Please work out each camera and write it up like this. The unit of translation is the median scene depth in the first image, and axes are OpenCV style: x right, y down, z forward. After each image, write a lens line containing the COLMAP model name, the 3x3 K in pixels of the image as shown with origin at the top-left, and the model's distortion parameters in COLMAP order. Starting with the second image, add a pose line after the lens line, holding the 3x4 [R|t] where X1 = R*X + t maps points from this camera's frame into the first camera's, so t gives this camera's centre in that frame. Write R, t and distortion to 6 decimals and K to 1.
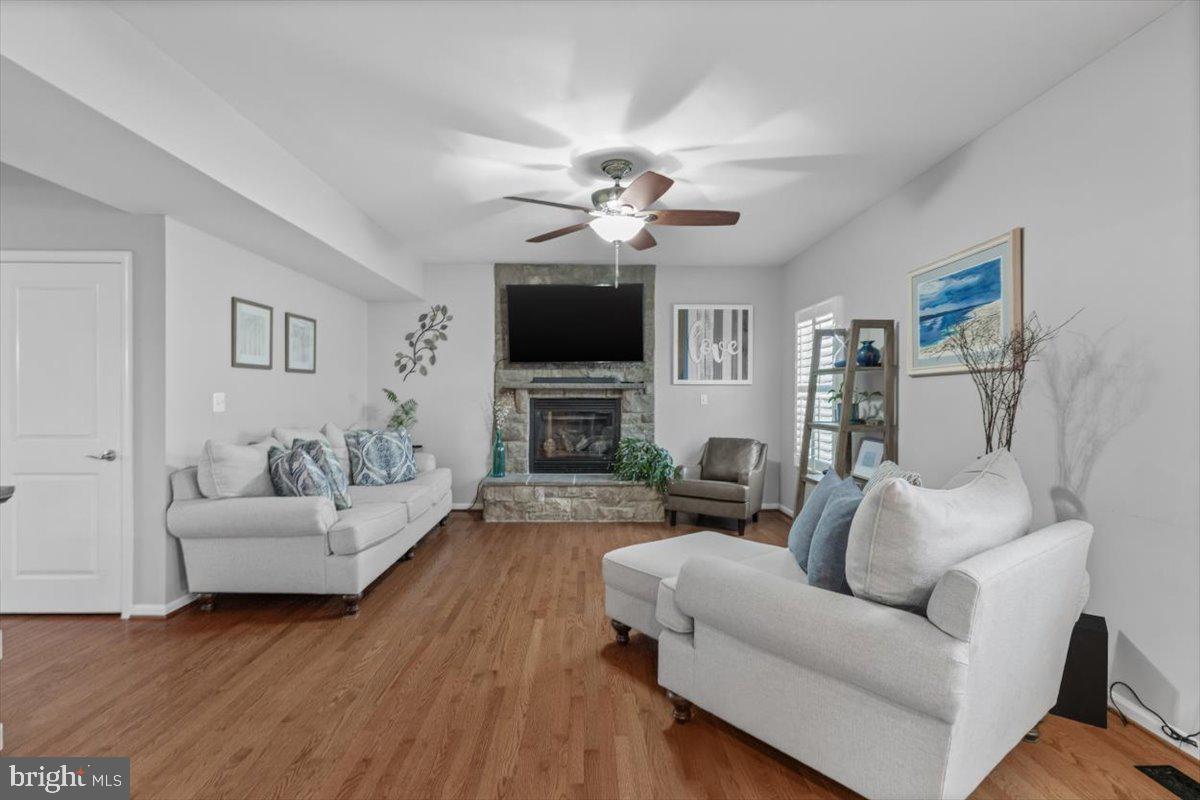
lens RADIAL K [[553.4, 0, 600.0], [0, 553.4, 400.0], [0, 0, 1]] dist [-0.009317, 0.000829]
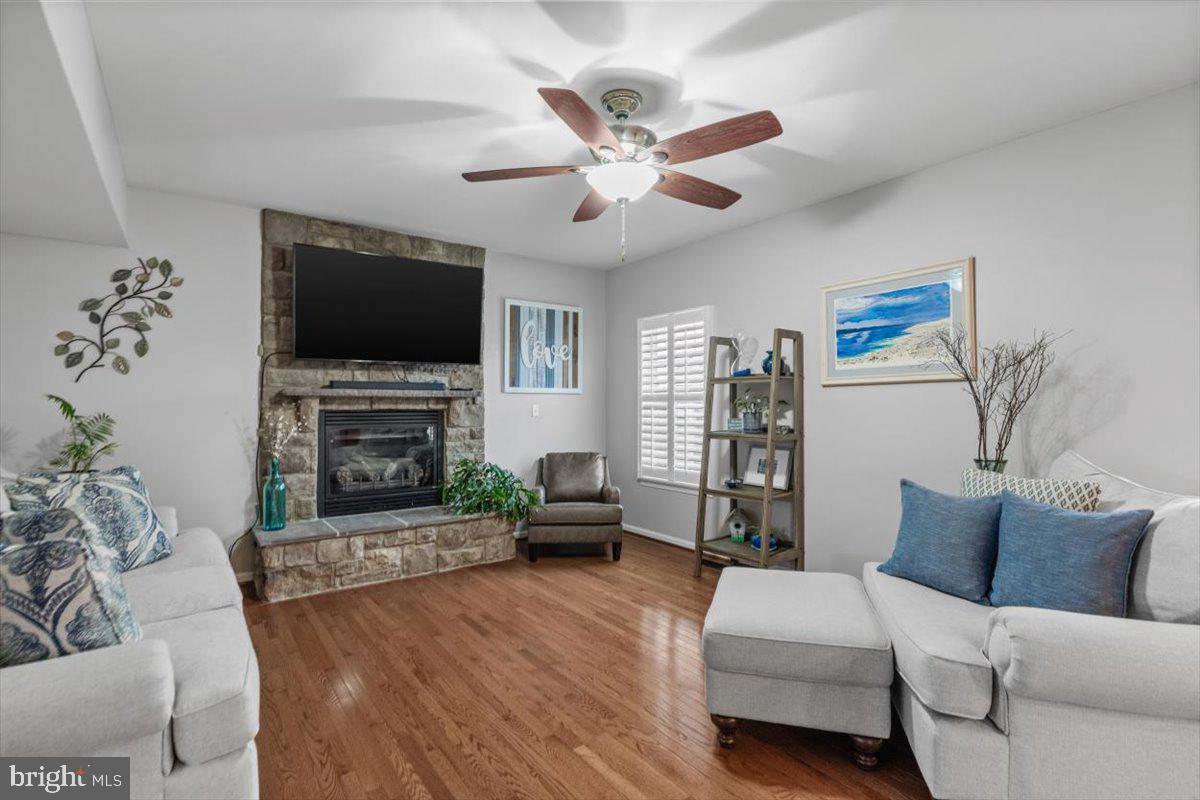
lens RADIAL K [[553.4, 0, 600.0], [0, 553.4, 400.0], [0, 0, 1]] dist [-0.009317, 0.000829]
pose [[0.819512, 0.001899, 0.573059, -0.238920], [0.009224, 0.999821, -0.016503, -0.001443], [-0.572988, 0.018810, 0.819348, 0.229551]]
